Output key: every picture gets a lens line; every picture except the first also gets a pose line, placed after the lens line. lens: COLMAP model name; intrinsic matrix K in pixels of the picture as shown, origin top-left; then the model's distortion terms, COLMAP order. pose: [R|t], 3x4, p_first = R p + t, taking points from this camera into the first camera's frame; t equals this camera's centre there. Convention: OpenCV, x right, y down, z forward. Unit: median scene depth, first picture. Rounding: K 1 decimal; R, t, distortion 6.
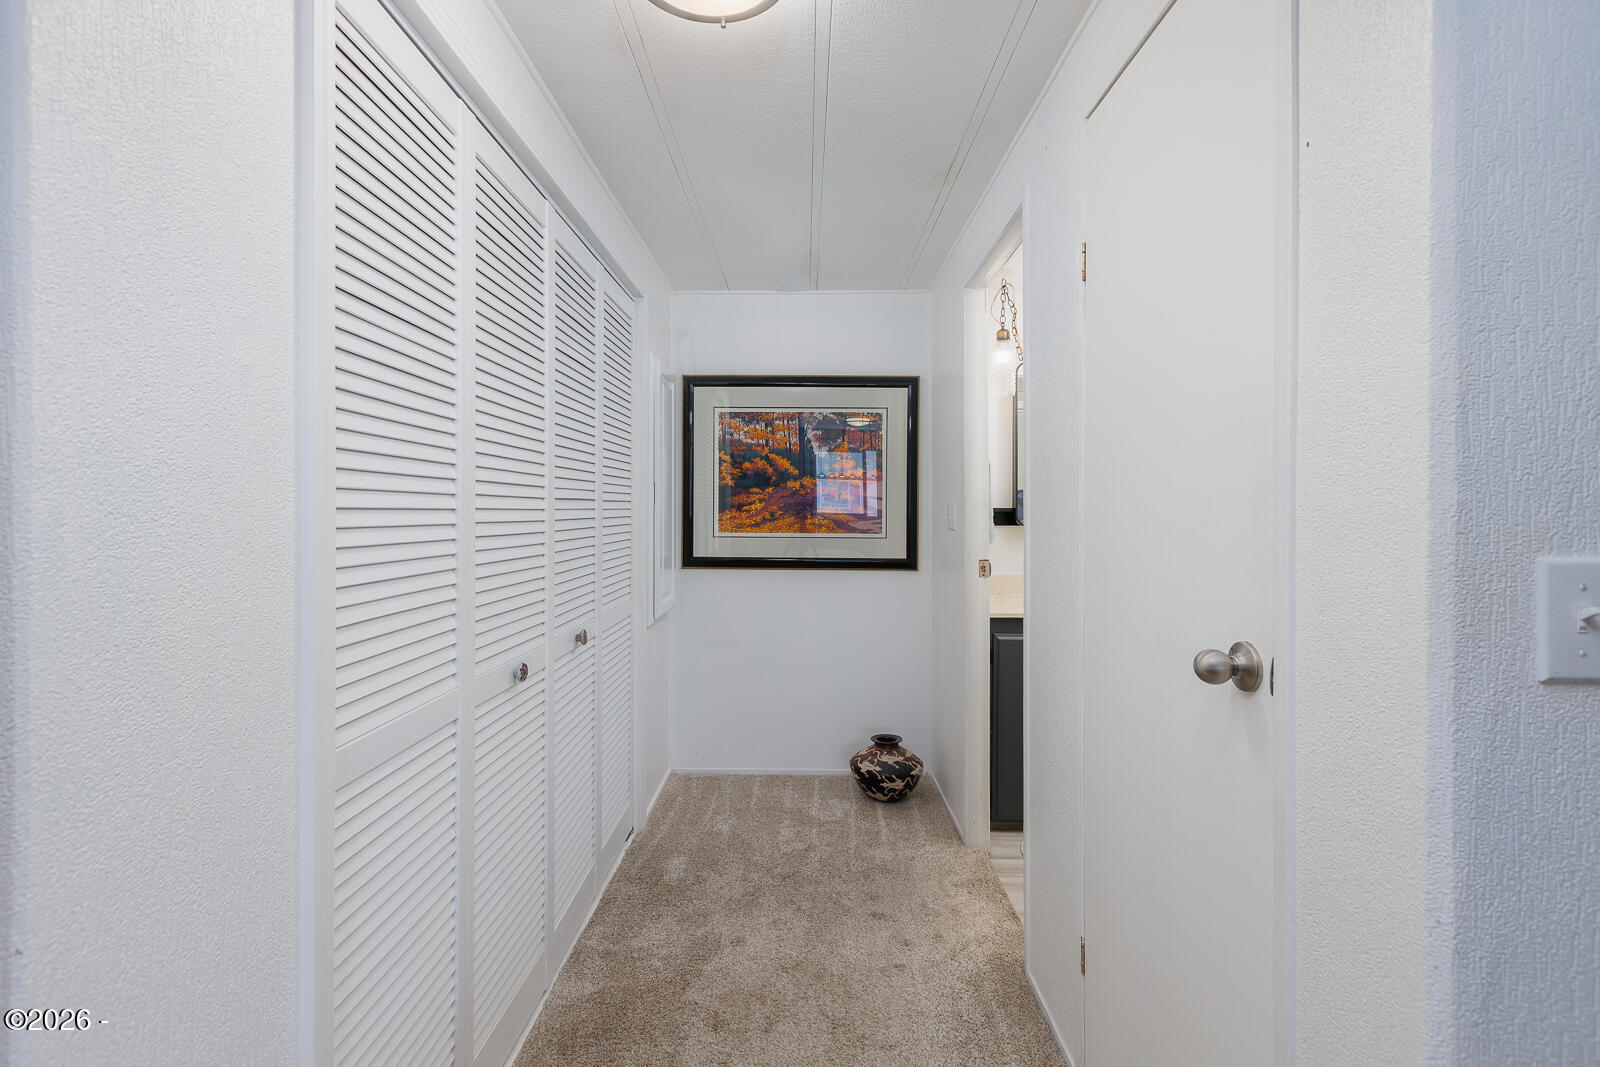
lens RADIAL K [[733.1, 0, 797.7], [0, 733.1, 525.2], [0, 0, 1]] dist [0.003365, 0.000824]
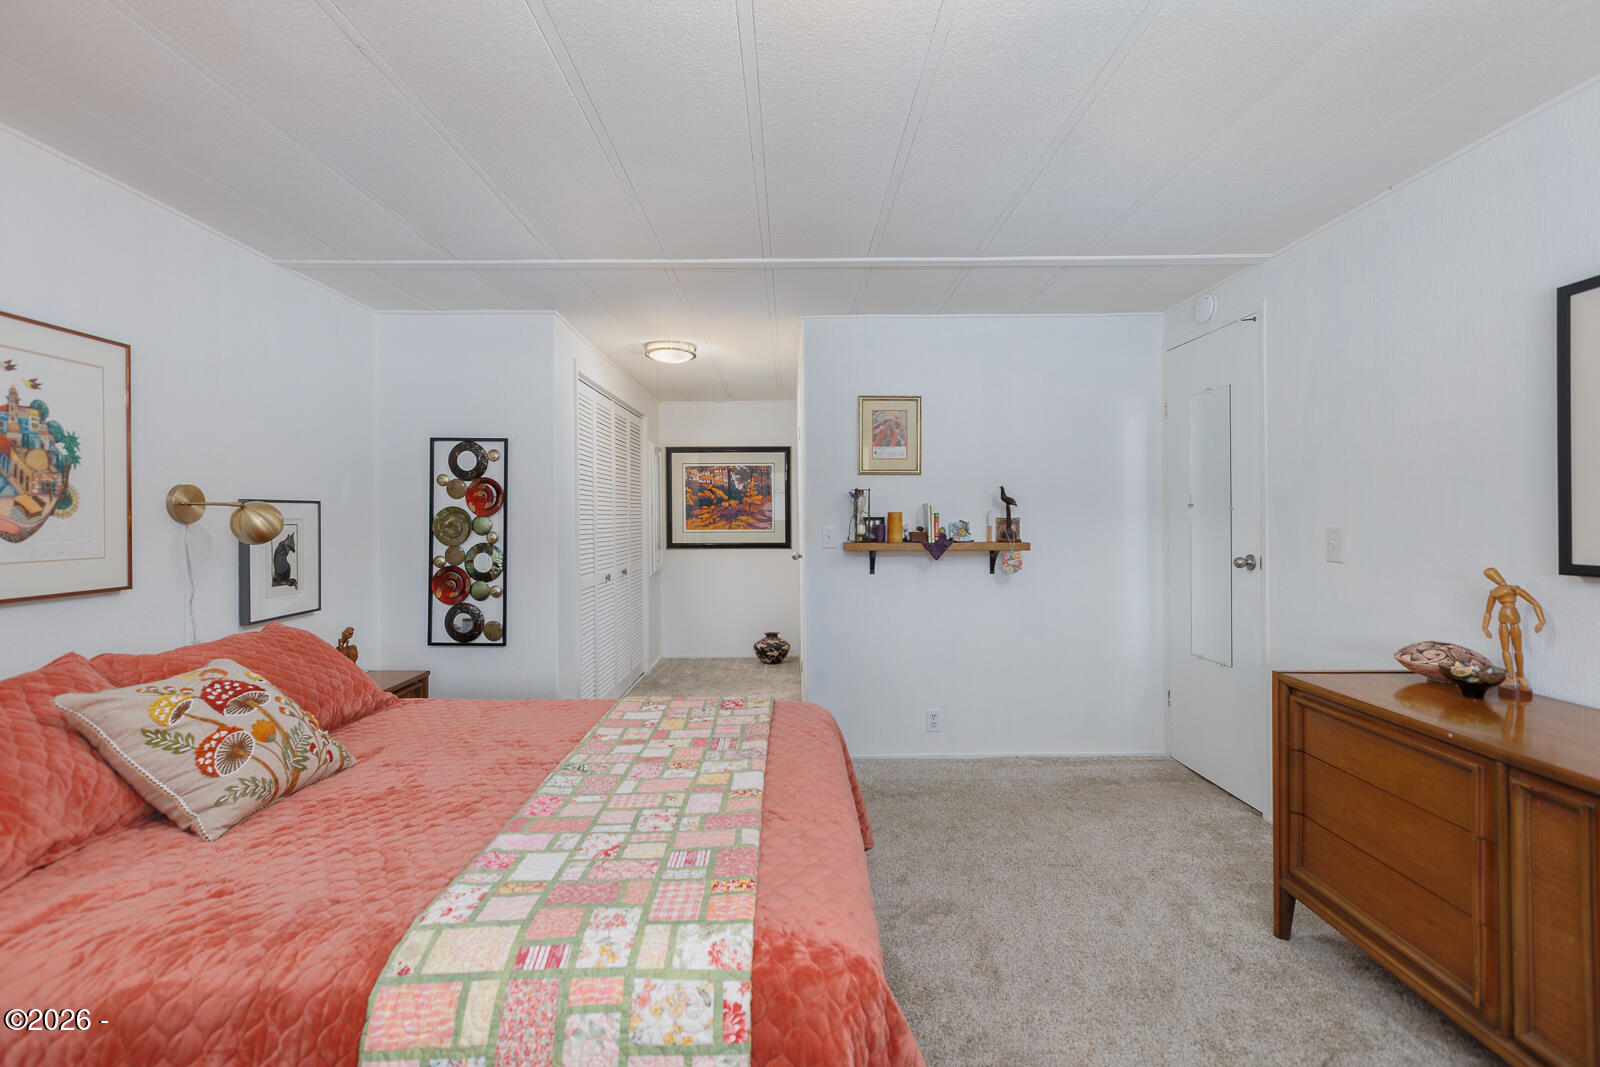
lens RADIAL K [[733.1, 0, 800.7], [0, 733.1, 523.2], [0, 0, 1]] dist [0.003365, 0.000824]
pose [[0.999649, -0.013082, 0.023055, 0.145676], [0.013333, 0.999853, -0.010788, 0.016620], [-0.022910, 0.011092, 0.999676, -0.899725]]
